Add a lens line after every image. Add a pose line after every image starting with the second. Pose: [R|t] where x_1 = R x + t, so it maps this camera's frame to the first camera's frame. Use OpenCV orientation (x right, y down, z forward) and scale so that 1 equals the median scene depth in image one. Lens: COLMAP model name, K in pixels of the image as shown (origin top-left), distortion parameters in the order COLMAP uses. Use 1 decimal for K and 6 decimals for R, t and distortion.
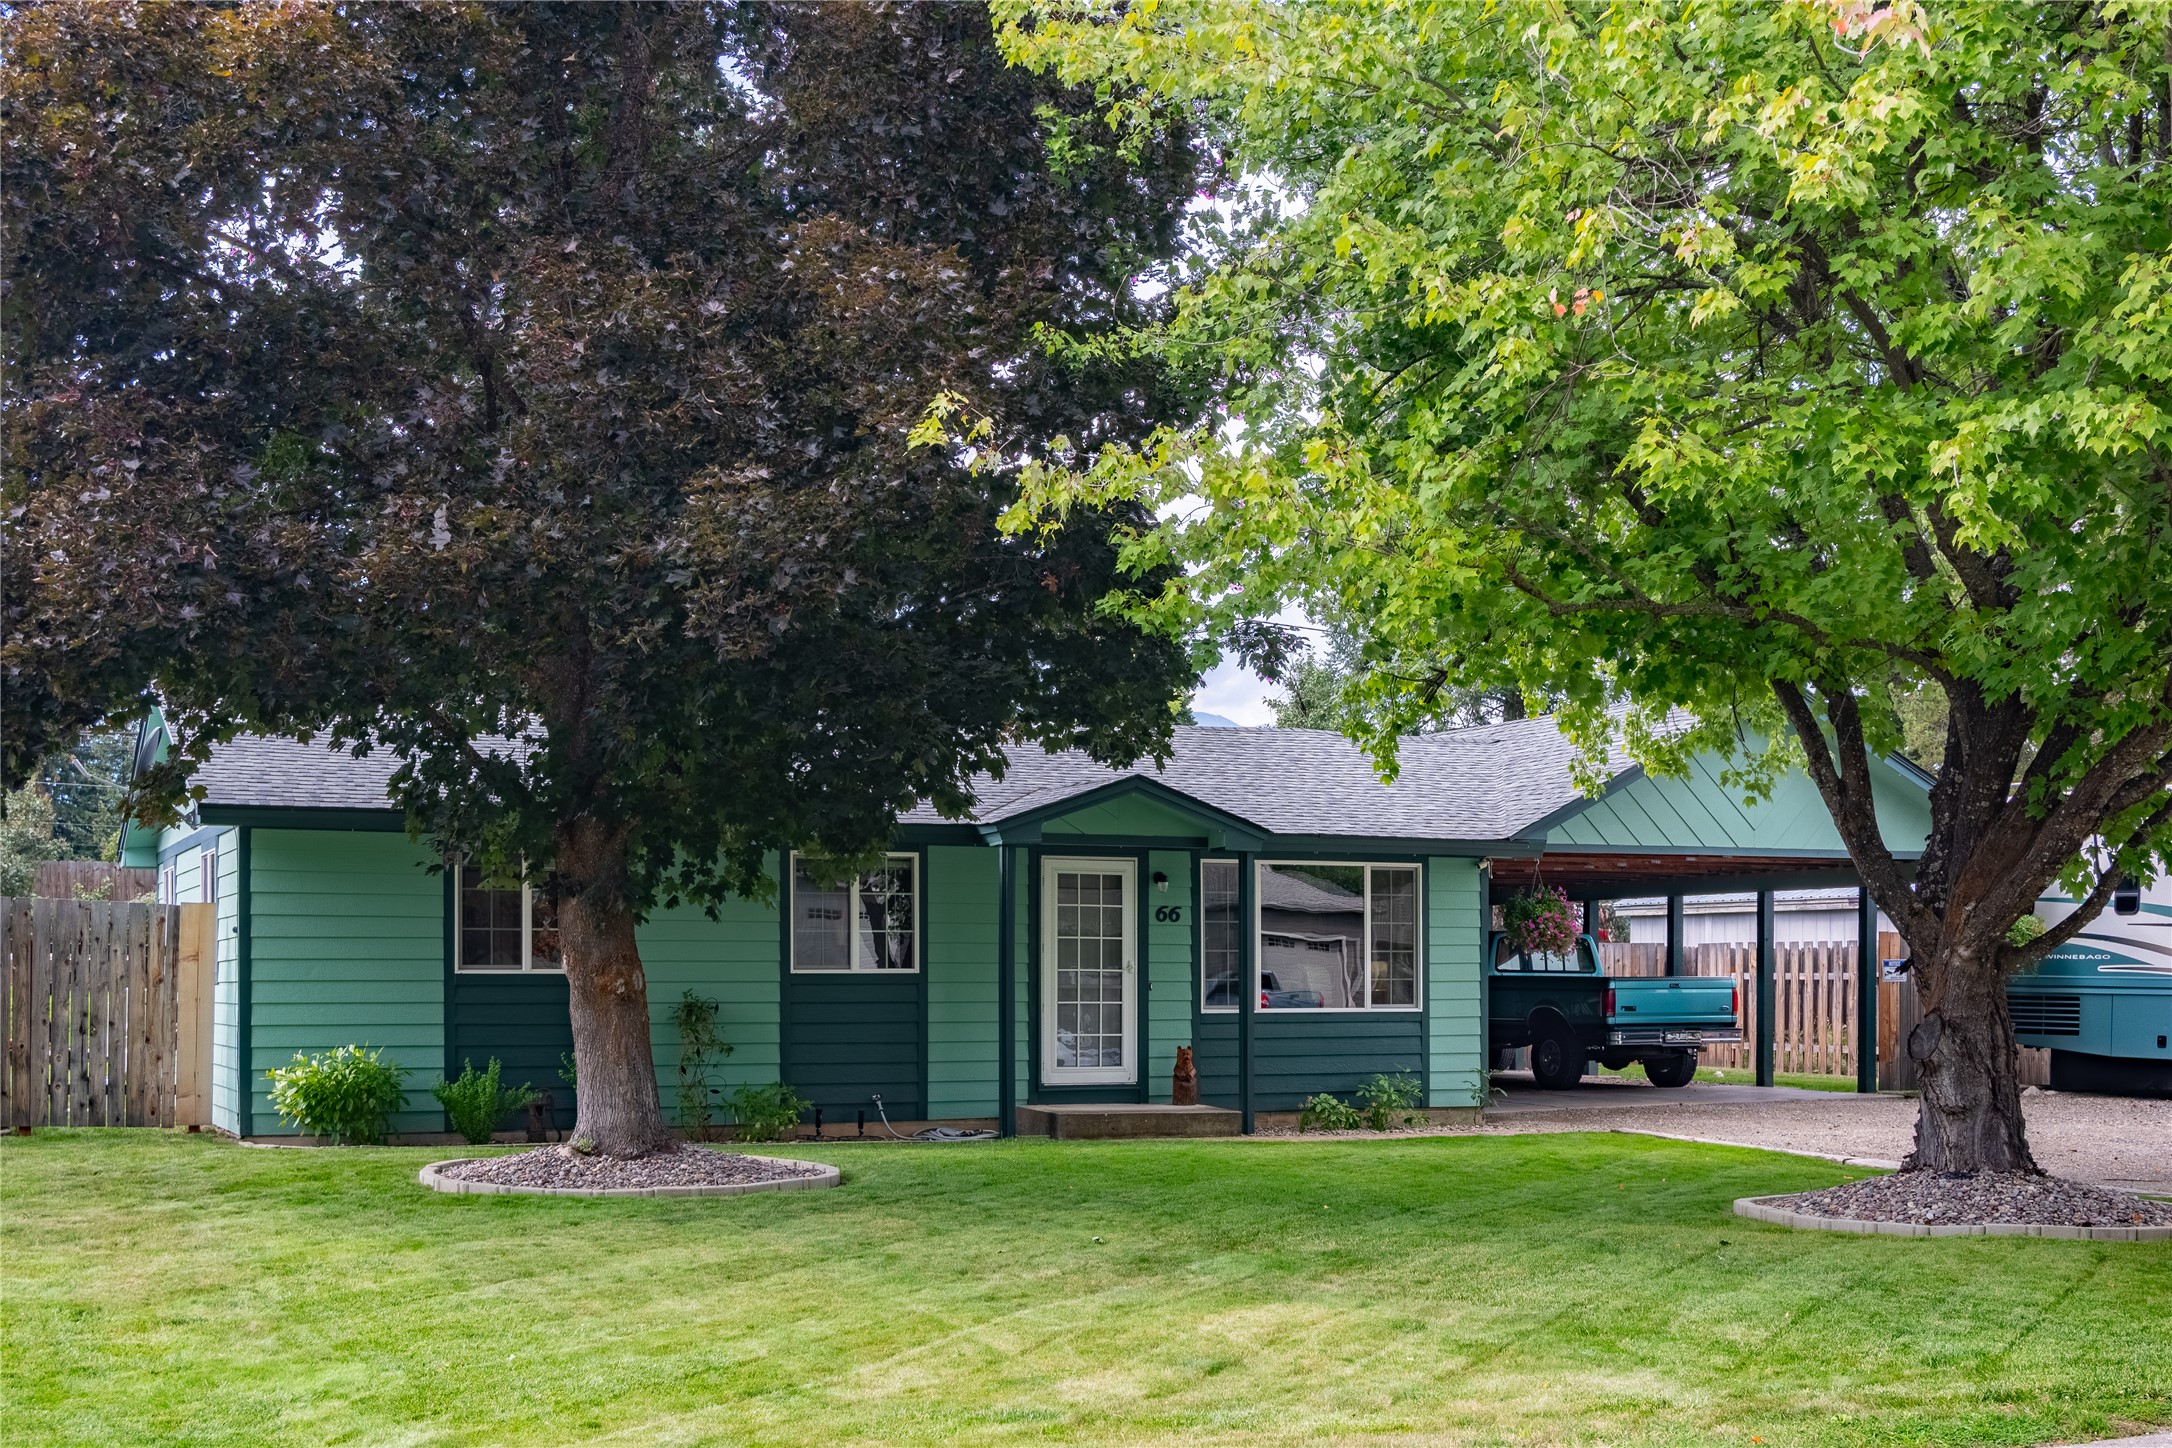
lens RADIAL K [[2576.3, 0, 1087.6], [0, 2576.3, 722.1], [0, 0, 1]] dist [0.008562, 0.000000]
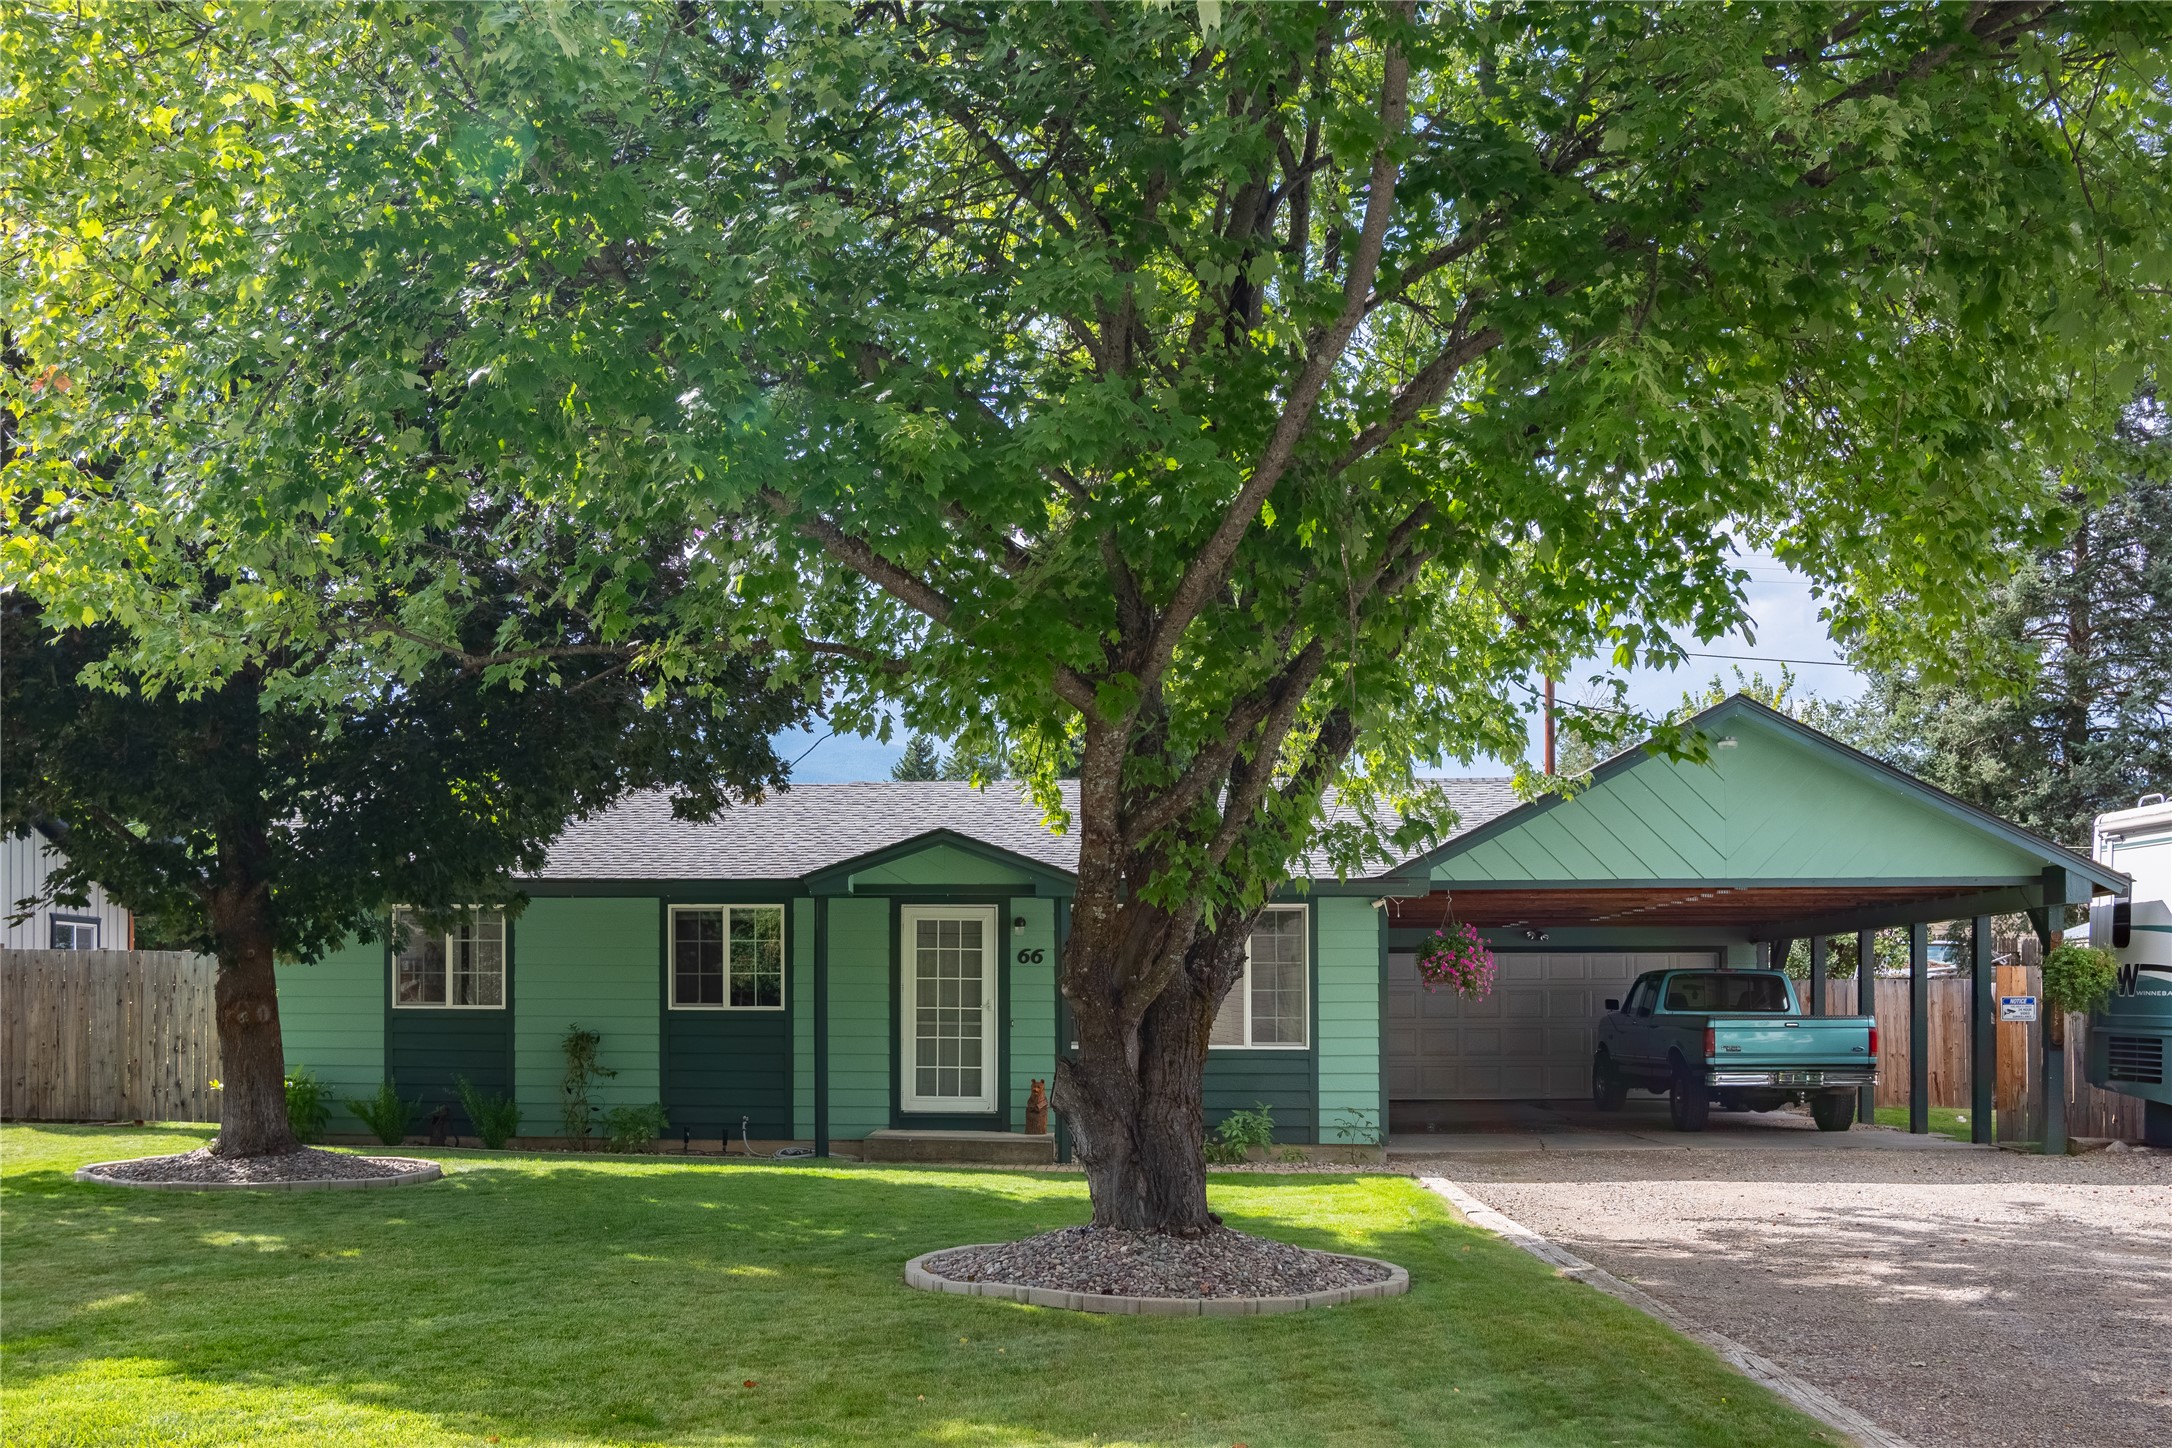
lens RADIAL K [[2127.9, 0, 1049.1], [0, 2127.9, 877.0], [0, 0, 1]] dist [-0.043227, 0.000000]
pose [[0.859574, -0.030506, -0.510100, 0.496856], [0.047229, 0.998687, 0.019861, 0.024517], [0.508824, -0.041164, 0.859886, 0.245830]]
